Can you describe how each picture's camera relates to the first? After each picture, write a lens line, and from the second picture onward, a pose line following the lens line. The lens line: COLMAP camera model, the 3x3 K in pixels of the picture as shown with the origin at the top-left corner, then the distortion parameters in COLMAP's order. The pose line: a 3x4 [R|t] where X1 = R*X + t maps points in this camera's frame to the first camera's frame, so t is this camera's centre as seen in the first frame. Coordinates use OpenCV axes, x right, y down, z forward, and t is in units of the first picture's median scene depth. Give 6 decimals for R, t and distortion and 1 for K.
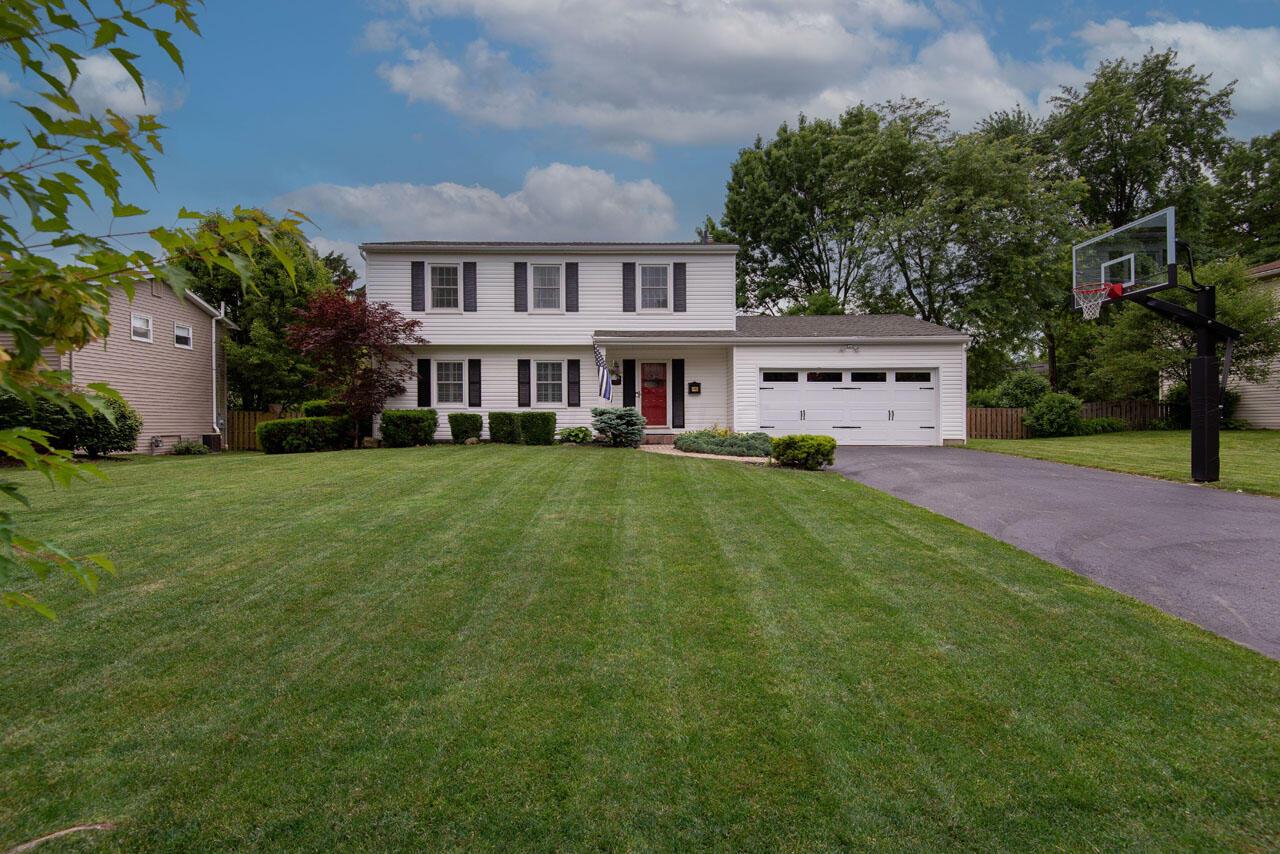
lens RADIAL K [[633.1, 0, 640.0], [0, 633.1, 427.0], [0, 0, 1]] dist [0.027873, -0.030551]
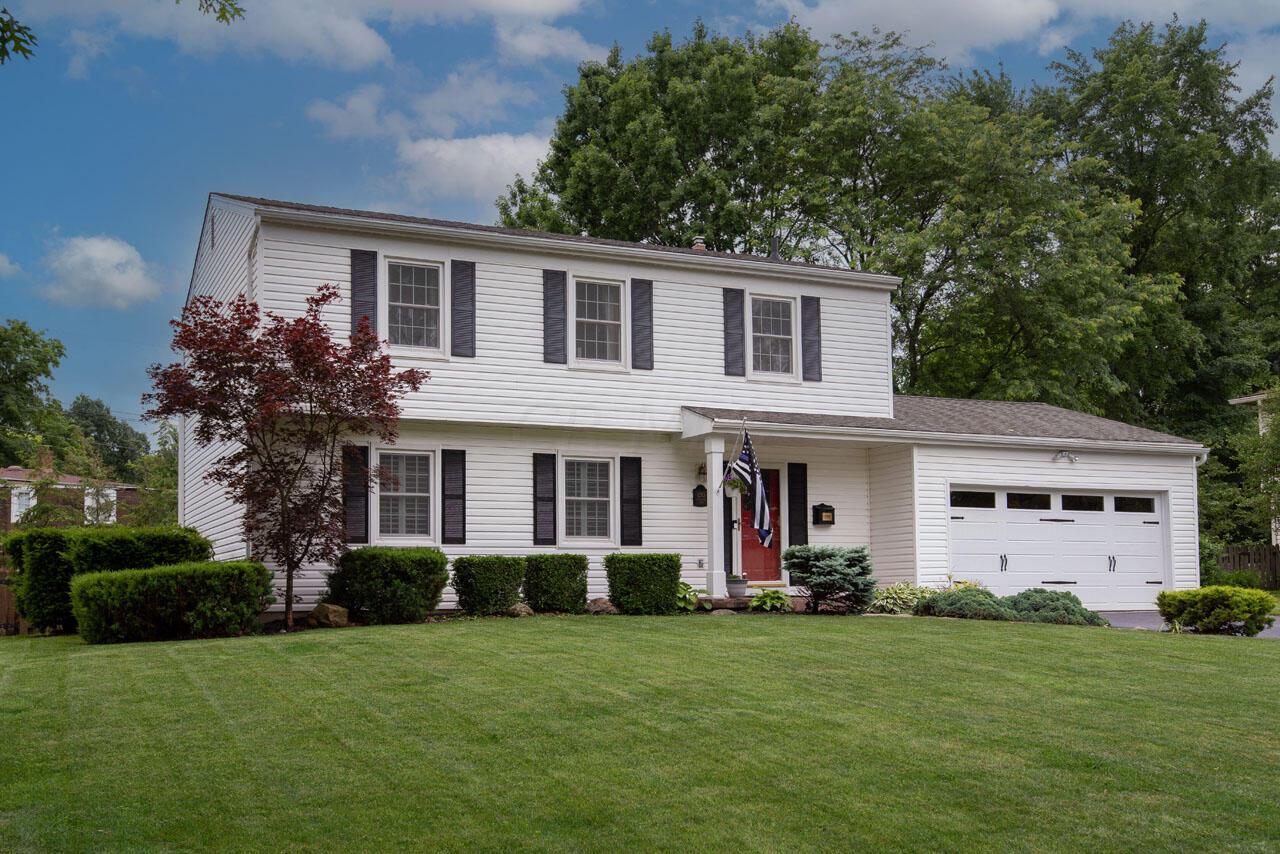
lens RADIAL K [[1355.4, 0, 639.5], [0, 1355.4, 497.8], [0, 0, 1]] dist [0.000216, -0.000951]
pose [[0.908814, 0.024049, 0.416507, -0.575718], [0.005996, 0.997481, -0.070676, 0.008460], [-0.417158, 0.066729, 0.906381, -0.036656]]
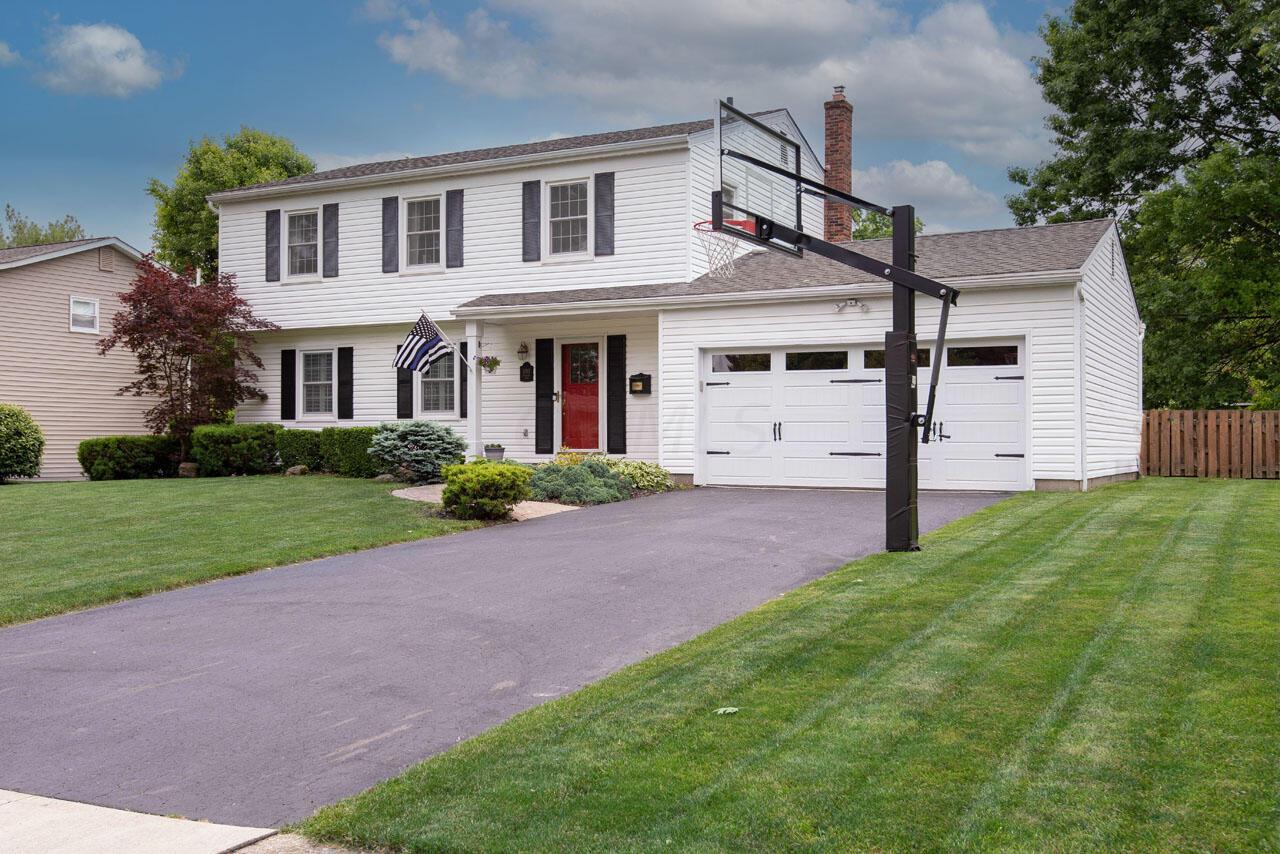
lens RADIAL K [[1232.6, 0, 641.4], [0, 1232.6, 447.1], [0, 0, 1]] dist [-0.010139, 0.000450]
pose [[0.883997, 0.005581, -0.467459, 0.619420], [-0.008375, 0.999957, -0.003901, 0.000156], [0.467418, 0.007363, 0.884006, 0.003509]]
